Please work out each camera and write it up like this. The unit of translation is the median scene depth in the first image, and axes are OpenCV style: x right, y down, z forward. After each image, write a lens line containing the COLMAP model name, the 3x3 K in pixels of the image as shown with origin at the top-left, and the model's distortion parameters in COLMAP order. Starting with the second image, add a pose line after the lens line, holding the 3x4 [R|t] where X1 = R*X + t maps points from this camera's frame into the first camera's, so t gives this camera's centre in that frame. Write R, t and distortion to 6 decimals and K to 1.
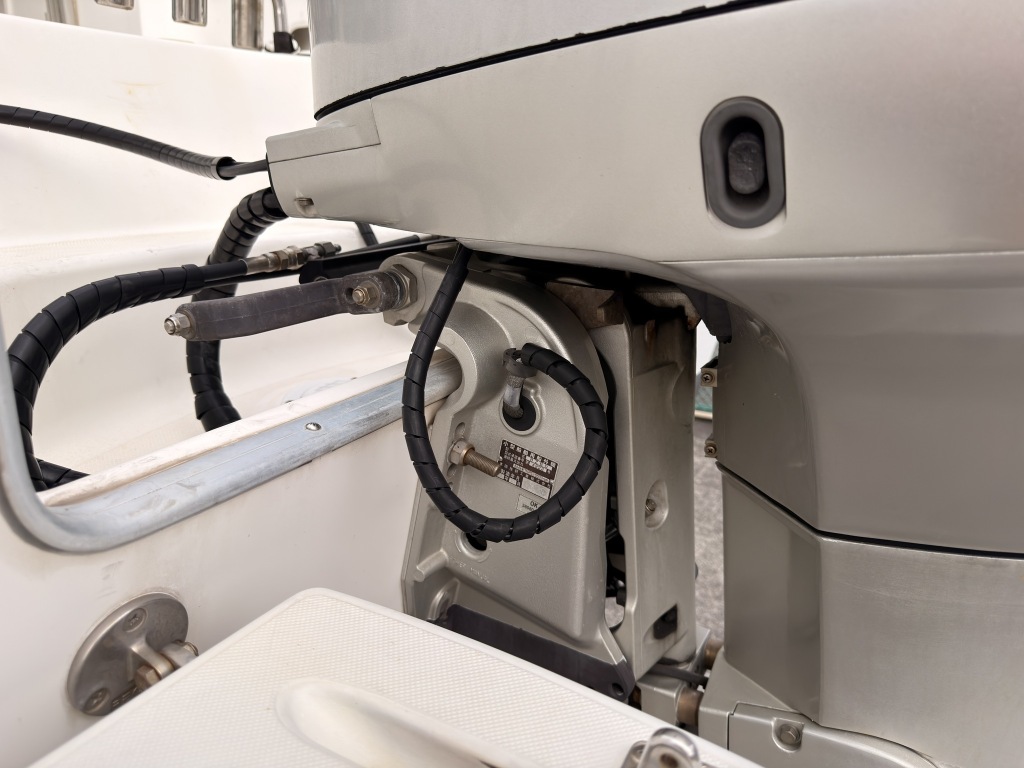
lens RADIAL K [[713.5, 0, 512.2], [0, 713.5, 379.4], [0, 0, 1]] dist [0.132362, -0.209390]
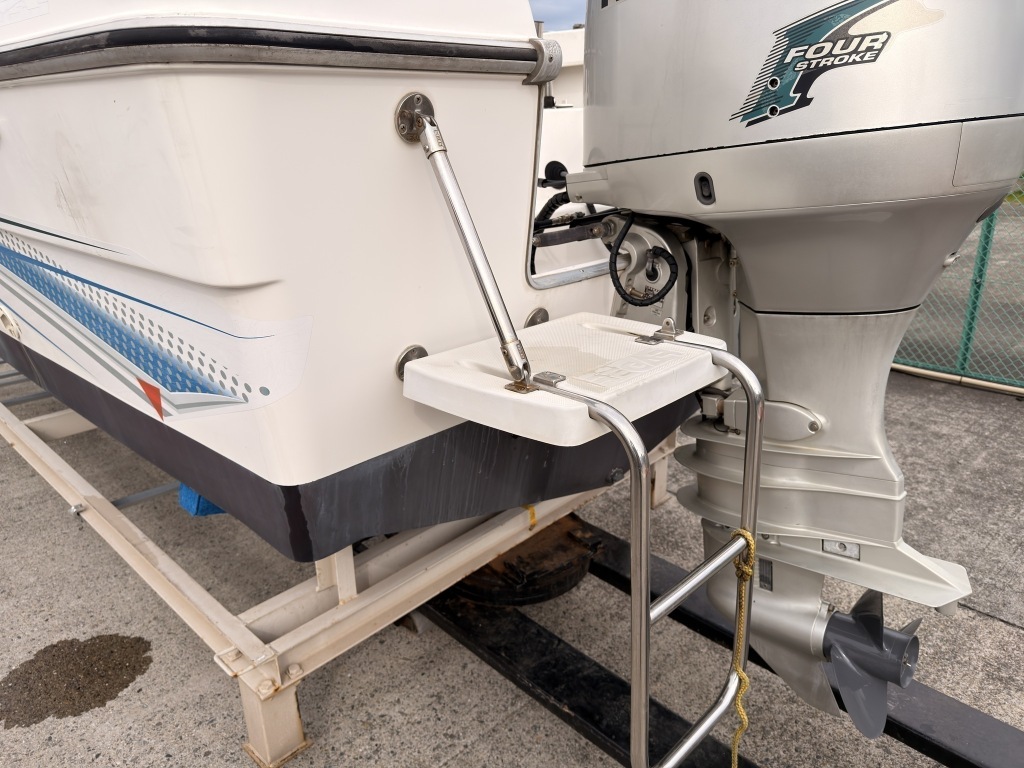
lens RADIAL K [[713.5, 0, 512.2], [0, 713.5, 379.4], [0, 0, 1]] dist [0.132362, -0.209390]
pose [[0.965172, 0.043545, -0.257965, 0.213658], [-0.031570, 0.998231, 0.050387, 0.318571], [0.259703, -0.040489, 0.964839, -1.742922]]
